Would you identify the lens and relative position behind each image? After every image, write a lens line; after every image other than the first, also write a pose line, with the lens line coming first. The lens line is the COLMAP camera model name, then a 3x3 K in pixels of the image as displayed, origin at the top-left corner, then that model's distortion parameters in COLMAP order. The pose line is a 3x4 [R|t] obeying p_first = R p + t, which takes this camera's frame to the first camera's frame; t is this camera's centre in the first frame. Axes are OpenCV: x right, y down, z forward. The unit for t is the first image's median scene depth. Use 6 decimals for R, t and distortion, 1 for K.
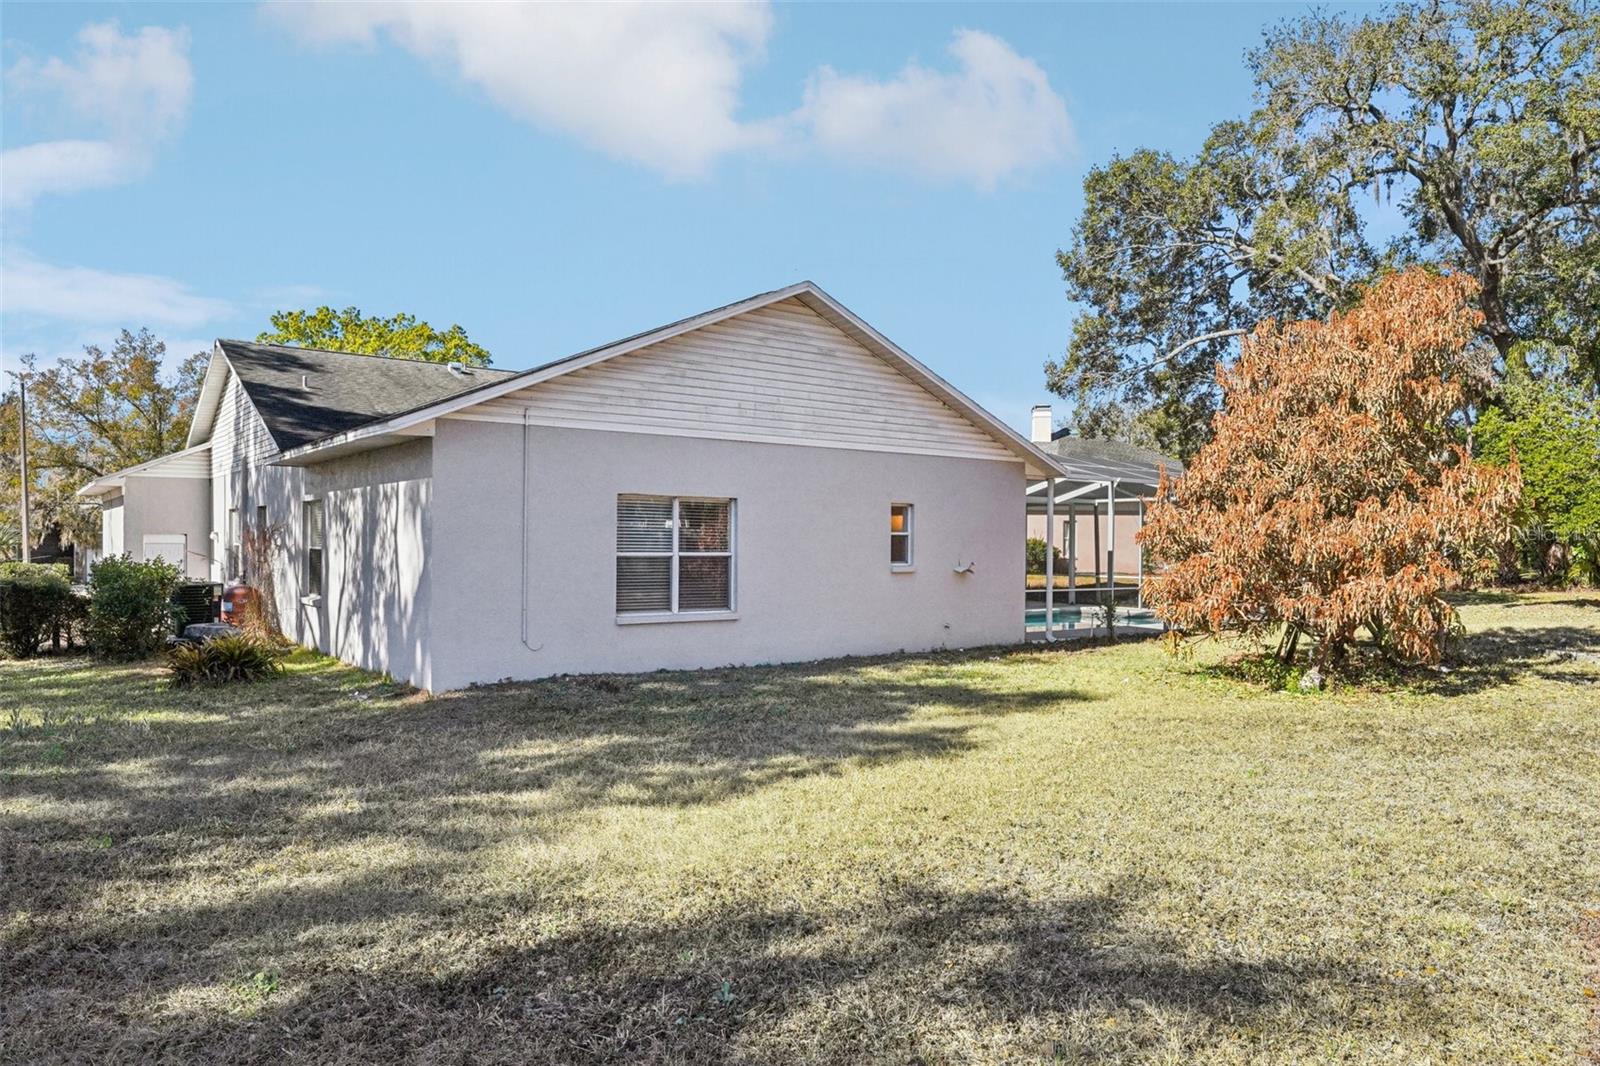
lens RADIAL K [[1050.0, 0, 800.0], [0, 1050.0, 533.0], [0, 0, 1]] dist [-0.002592, 0.000016]
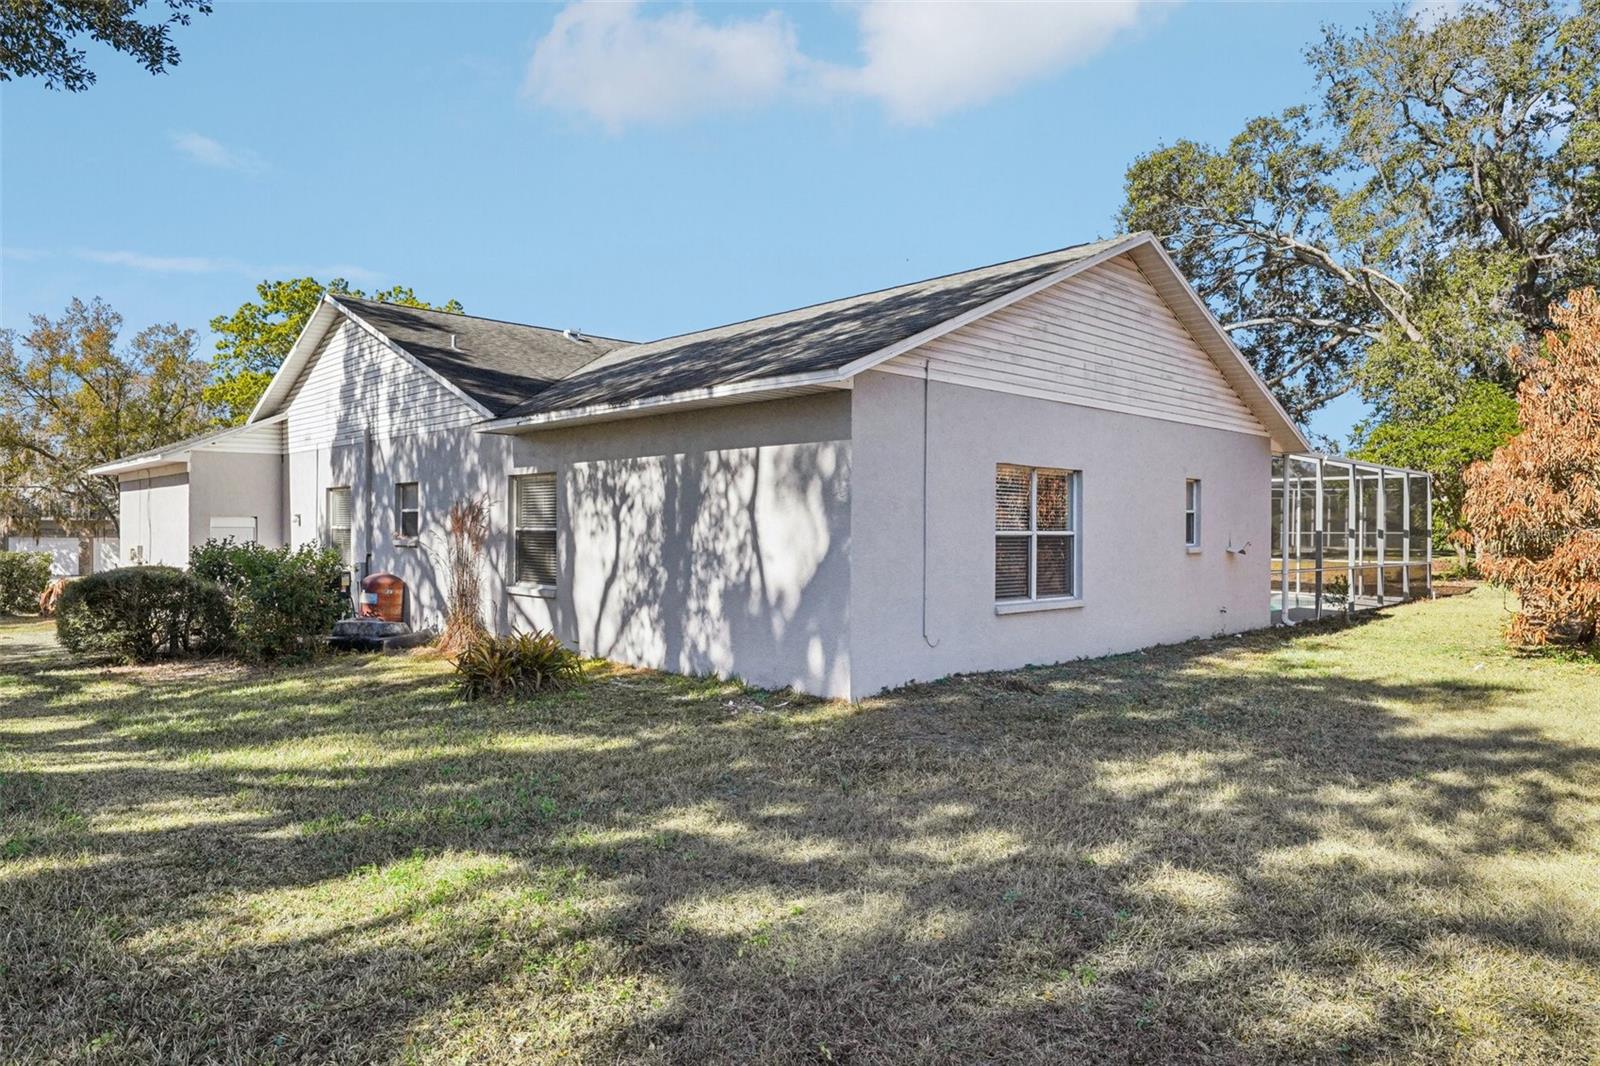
lens RADIAL K [[992.5, 0, 800.0], [0, 992.5, 533.0], [0, 0, 1]] dist [-0.006773, -0.001469]
pose [[0.992569, -0.004445, 0.121603, -0.398288], [0.002722, 0.999893, 0.014338, 0.006886], [-0.121654, -0.013901, 0.992475, 0.192623]]
